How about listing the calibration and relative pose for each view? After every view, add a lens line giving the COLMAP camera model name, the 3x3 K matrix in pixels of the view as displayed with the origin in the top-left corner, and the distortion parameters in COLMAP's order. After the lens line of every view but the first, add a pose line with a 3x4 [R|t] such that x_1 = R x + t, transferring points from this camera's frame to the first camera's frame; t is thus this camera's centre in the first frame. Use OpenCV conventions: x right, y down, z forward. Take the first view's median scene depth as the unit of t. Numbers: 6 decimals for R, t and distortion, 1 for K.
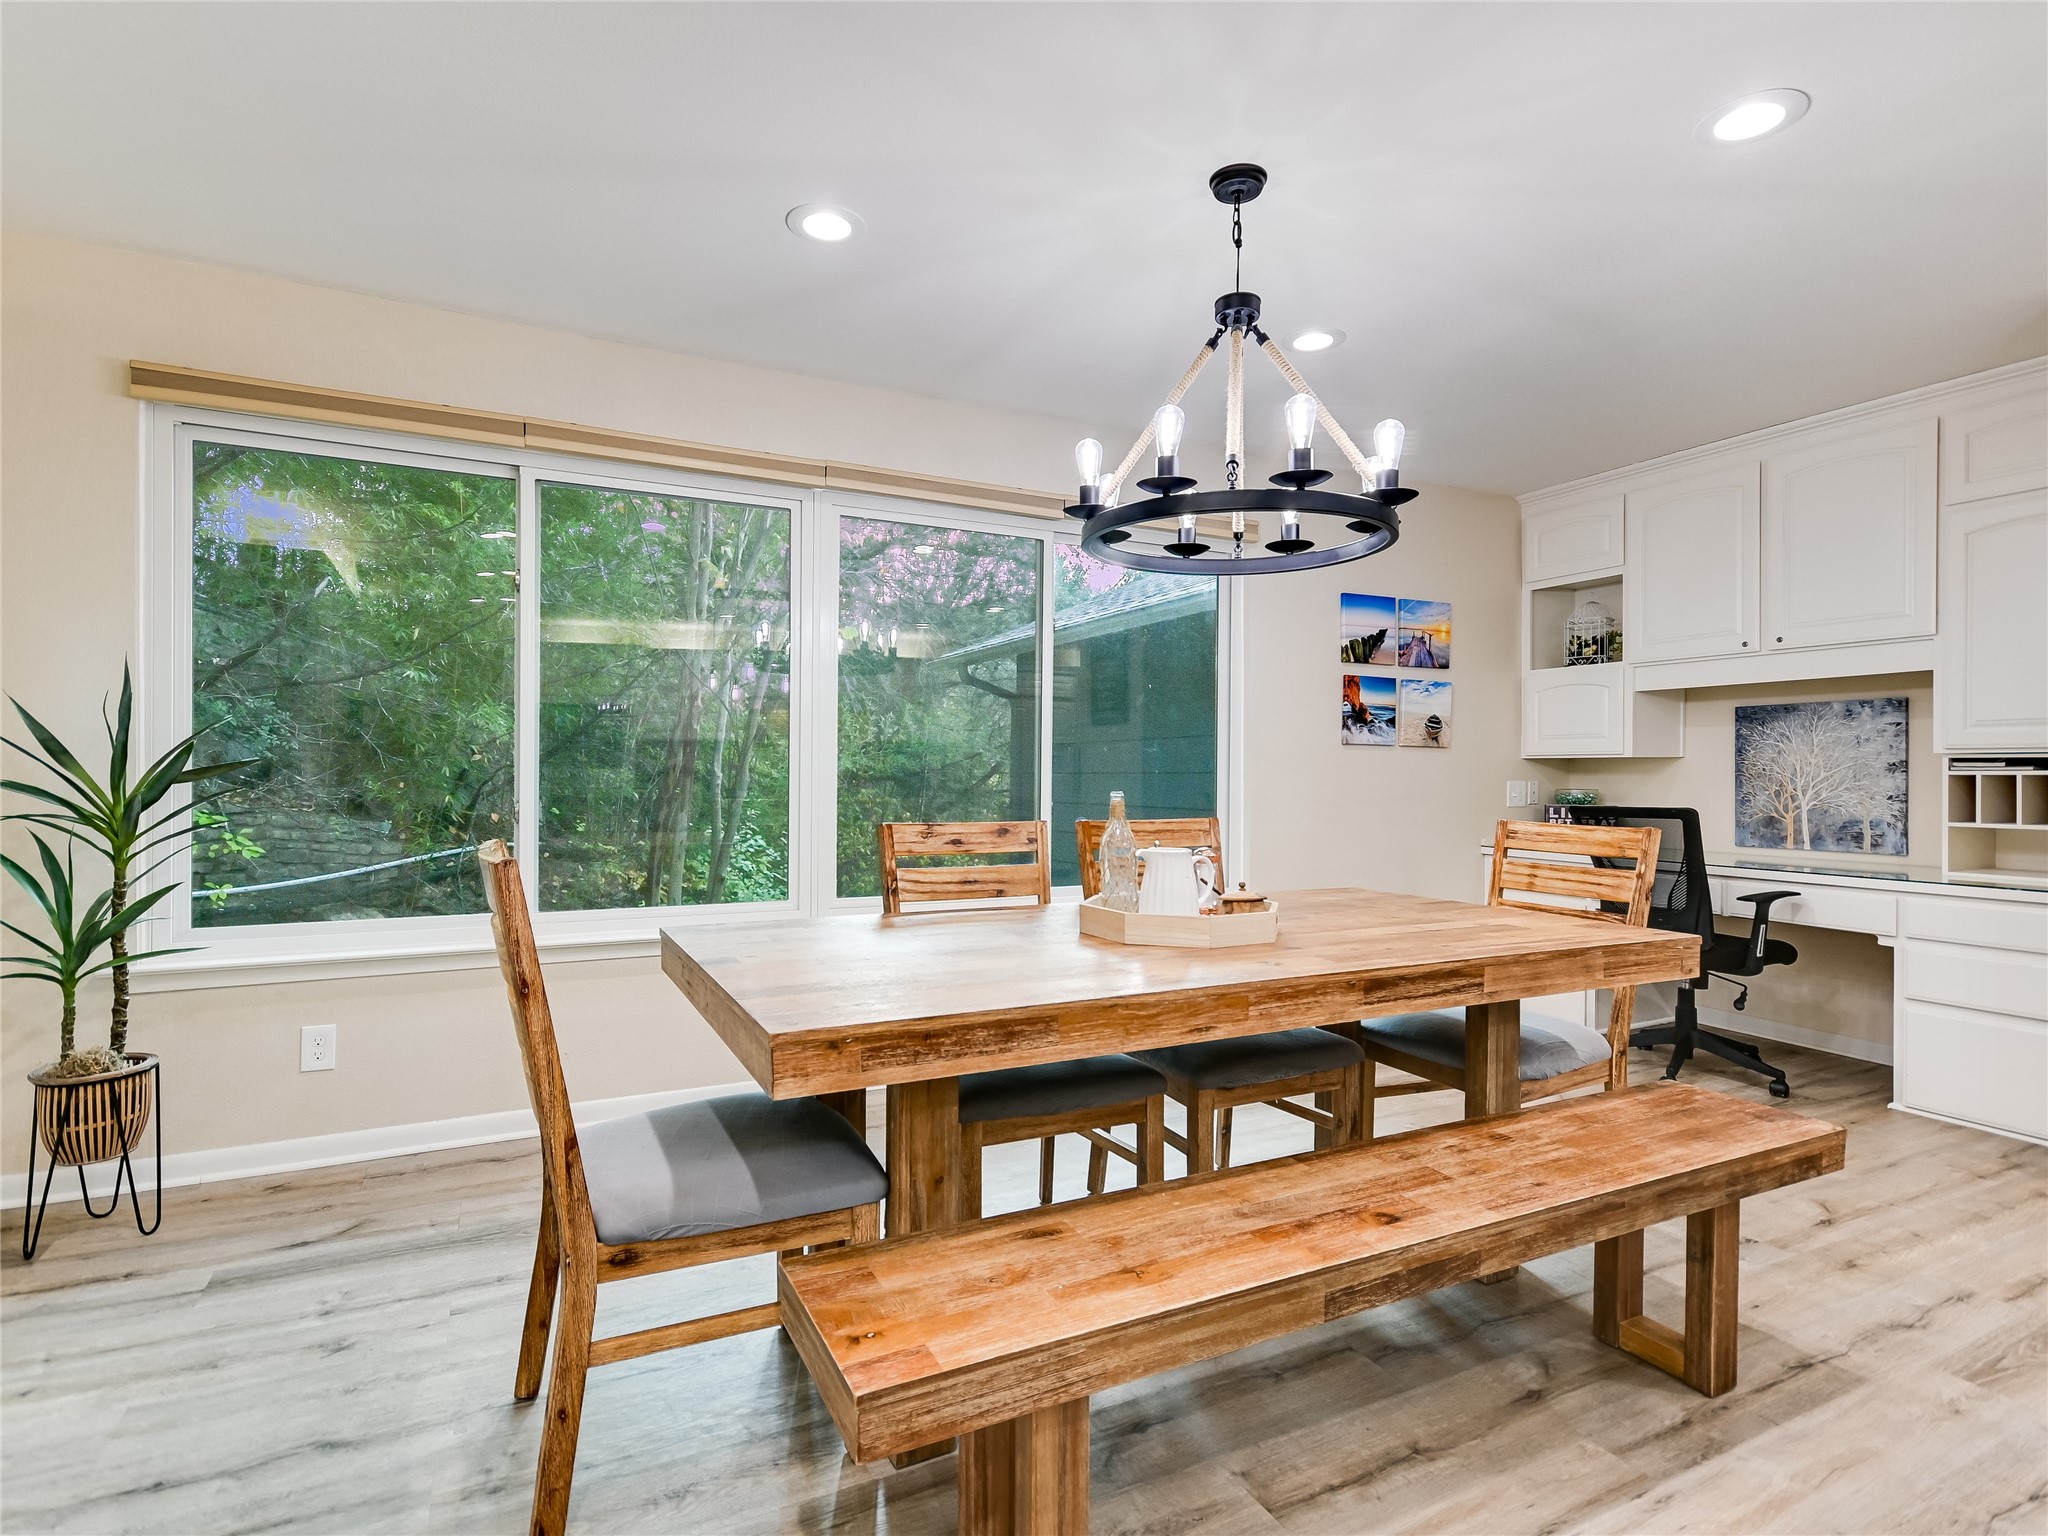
lens RADIAL K [[1057.6, 0, 1023.2], [0, 1057.6, 769.8], [0, 0, 1]] dist [0.003108, 0.000583]
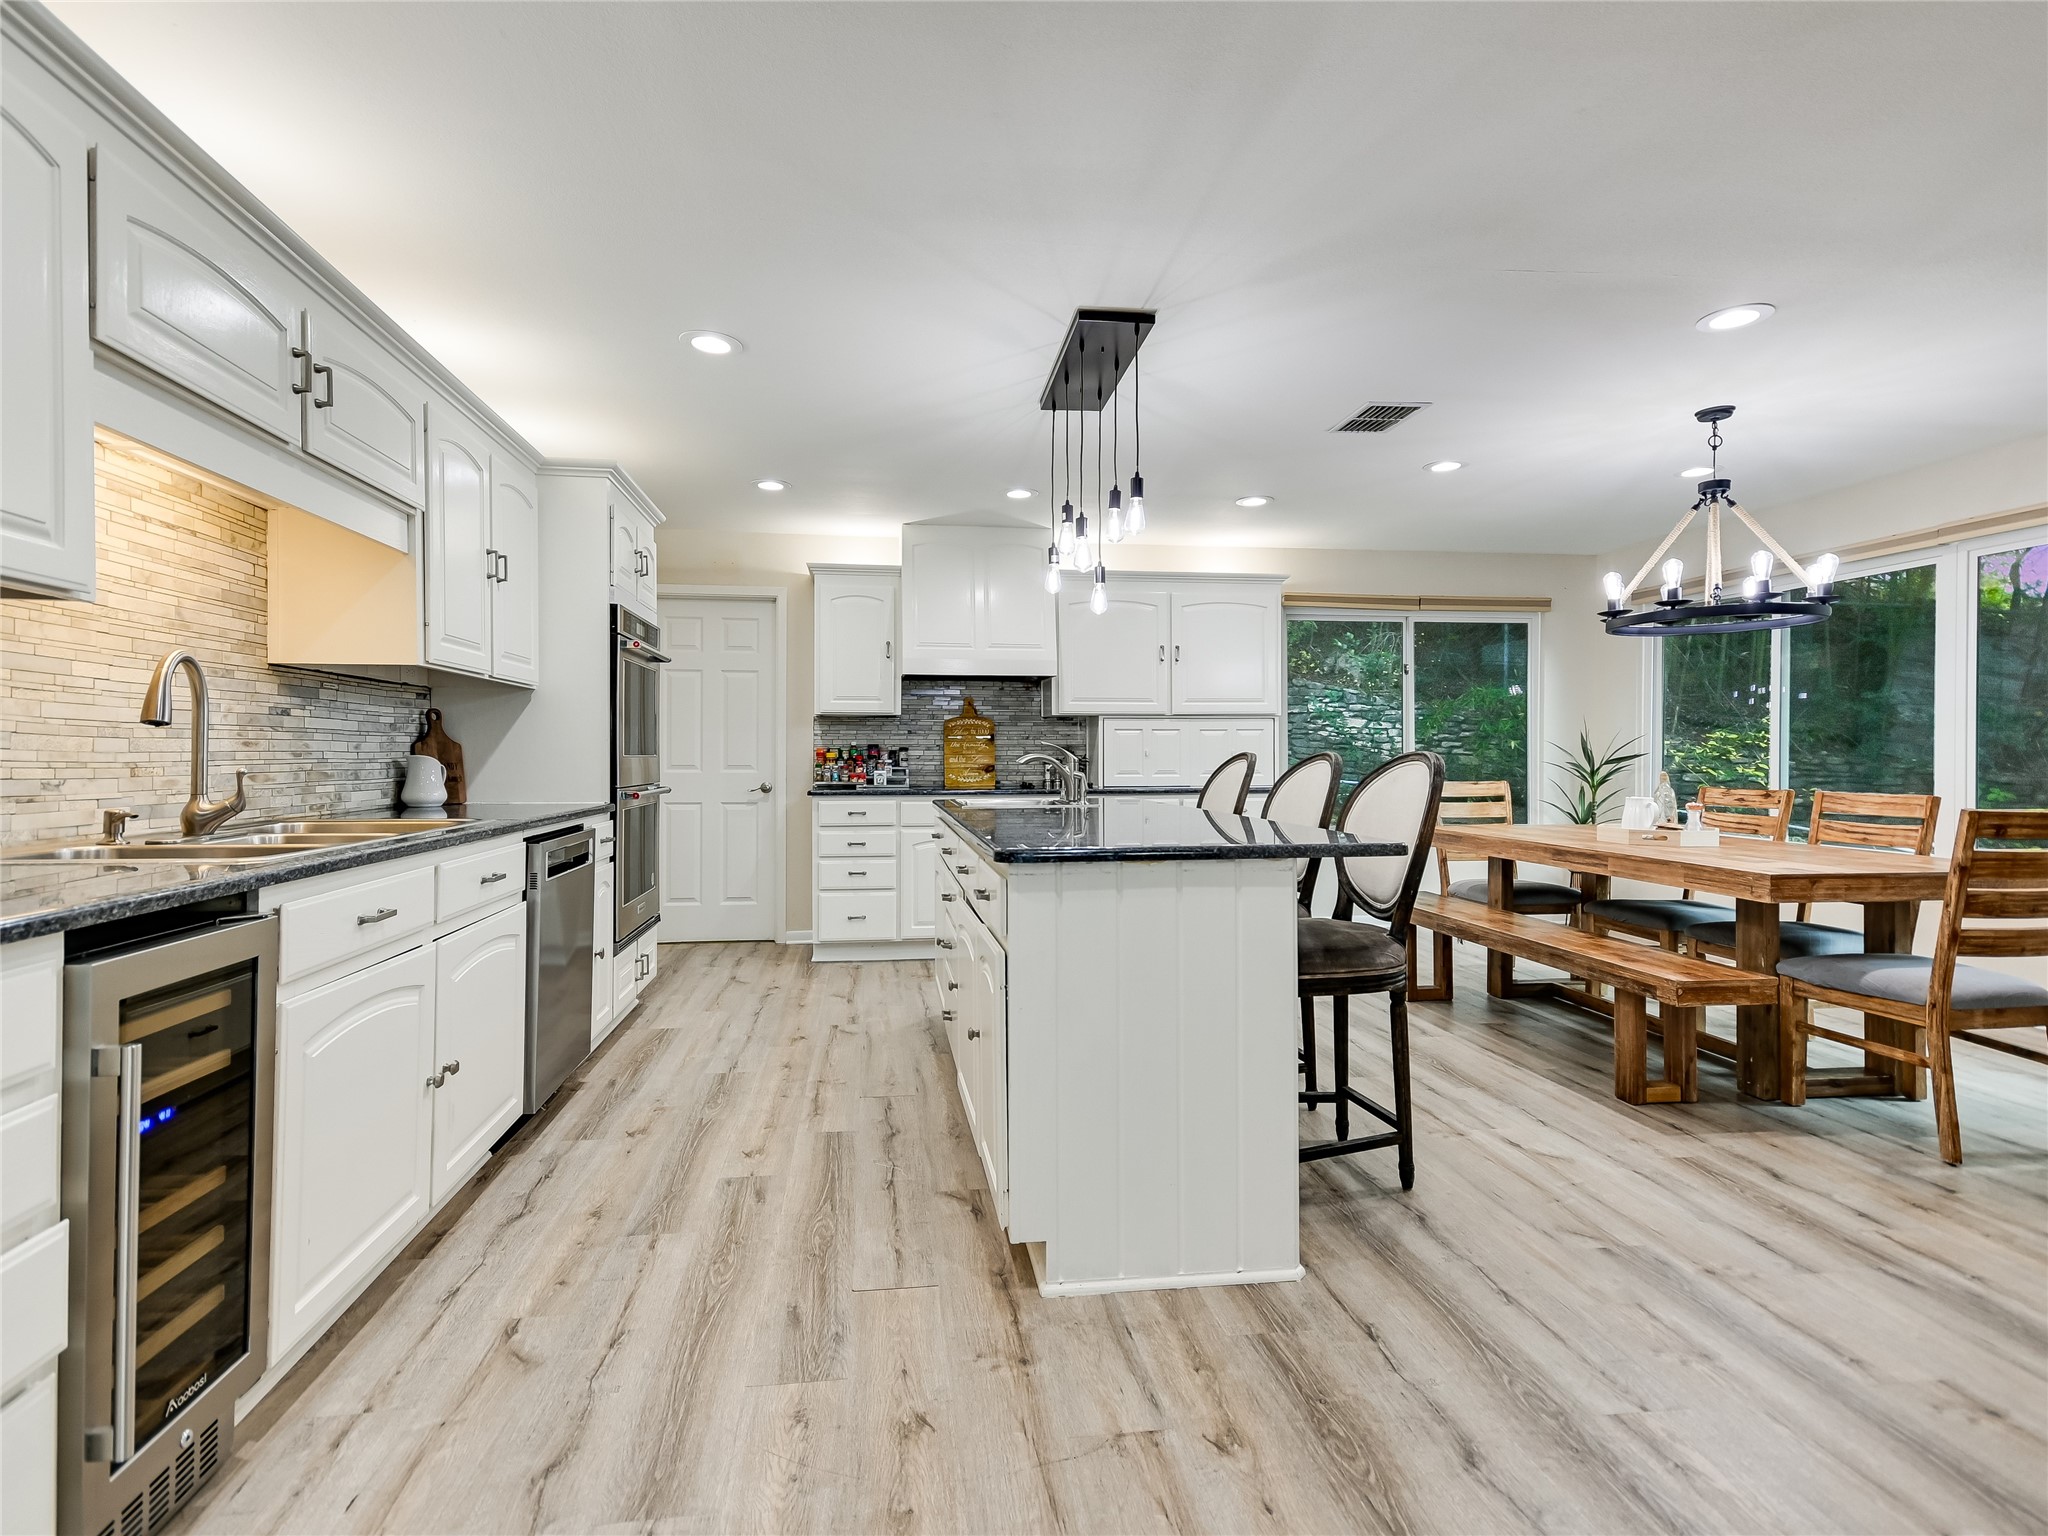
lens RADIAL K [[1057.6, 0, 1023.0], [0, 1057.6, 762.2], [0, 0, 1]] dist [0.003108, 0.000583]
pose [[-0.314486, -0.003717, -0.949255, 2.567906], [-0.002189, 0.999993, -0.003191, 0.016283], [0.949260, 0.001074, -0.314492, 0.564521]]
